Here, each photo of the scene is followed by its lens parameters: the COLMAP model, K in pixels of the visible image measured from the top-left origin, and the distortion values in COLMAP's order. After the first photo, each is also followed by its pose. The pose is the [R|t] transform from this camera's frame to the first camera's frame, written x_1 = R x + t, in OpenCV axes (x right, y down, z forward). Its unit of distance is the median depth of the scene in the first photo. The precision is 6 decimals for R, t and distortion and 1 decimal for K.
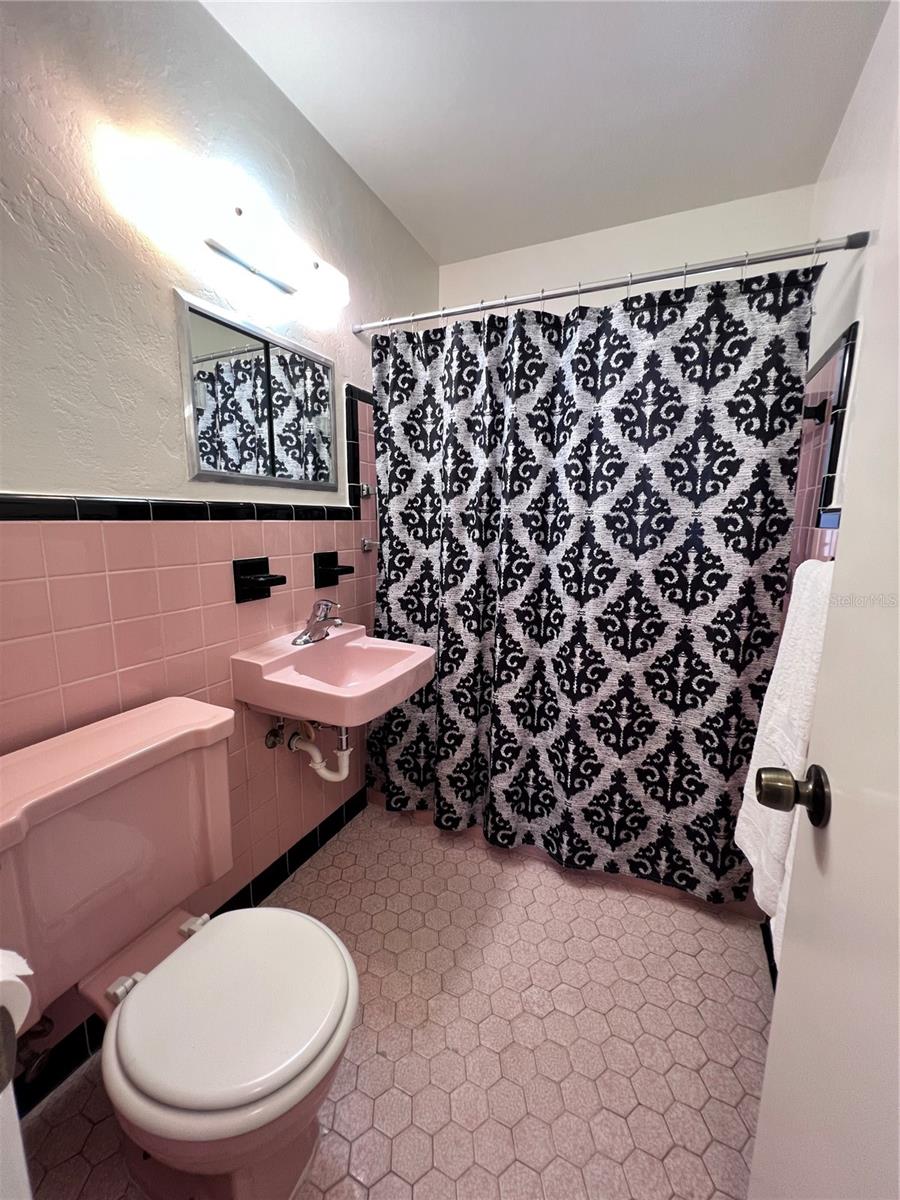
lens RADIAL K [[480.5, 0, 450.0], [0, 480.5, 600.0], [0, 0, 1]] dist [-0.001843, 0.000537]
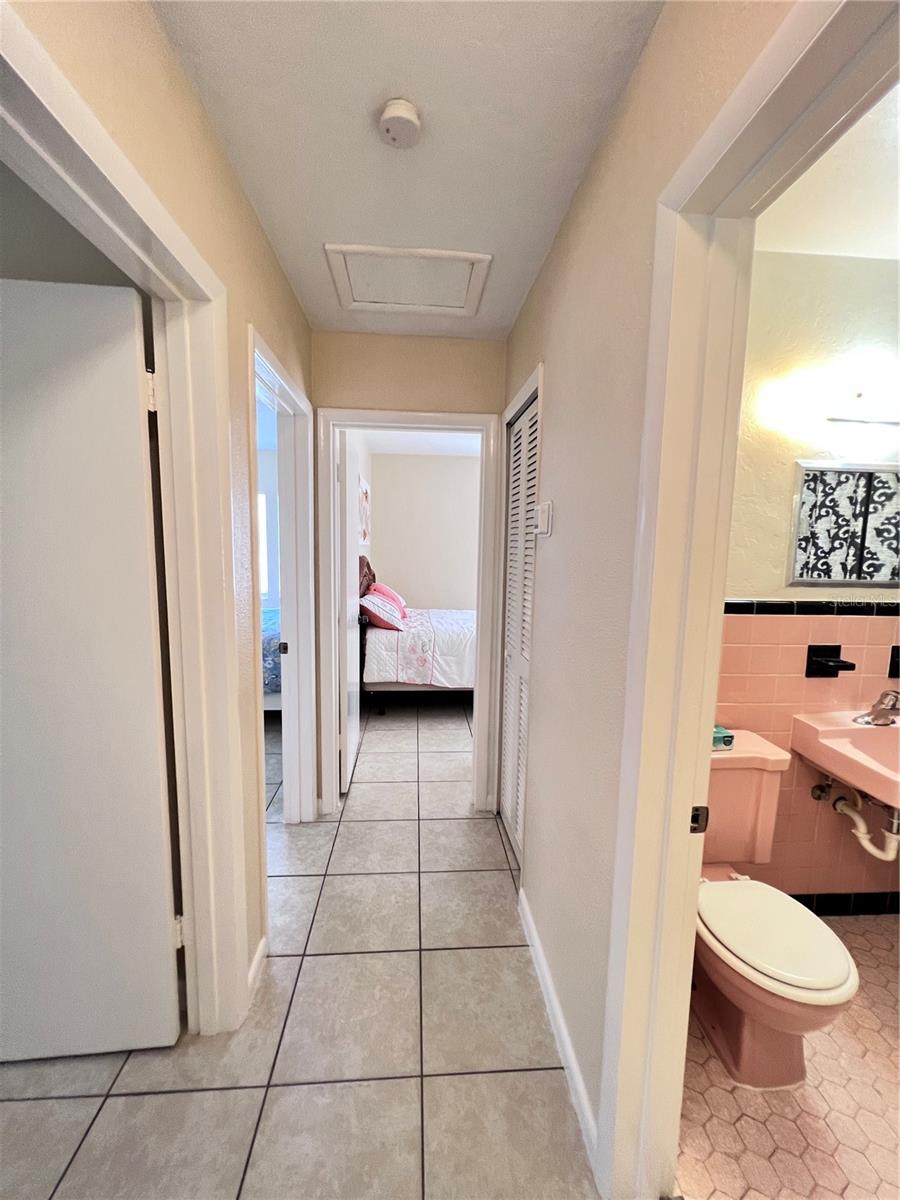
lens RADIAL K [[477.7, 0, 453.8], [0, 477.7, 596.2], [0, 0, 1]] dist [-0.001573, 0.000255]
pose [[0.485937, 0.098145, -0.868466, 0.172573], [-0.164556, 0.986177, 0.019372, -0.067276], [0.858363, 0.133498, 0.495370, -0.434057]]
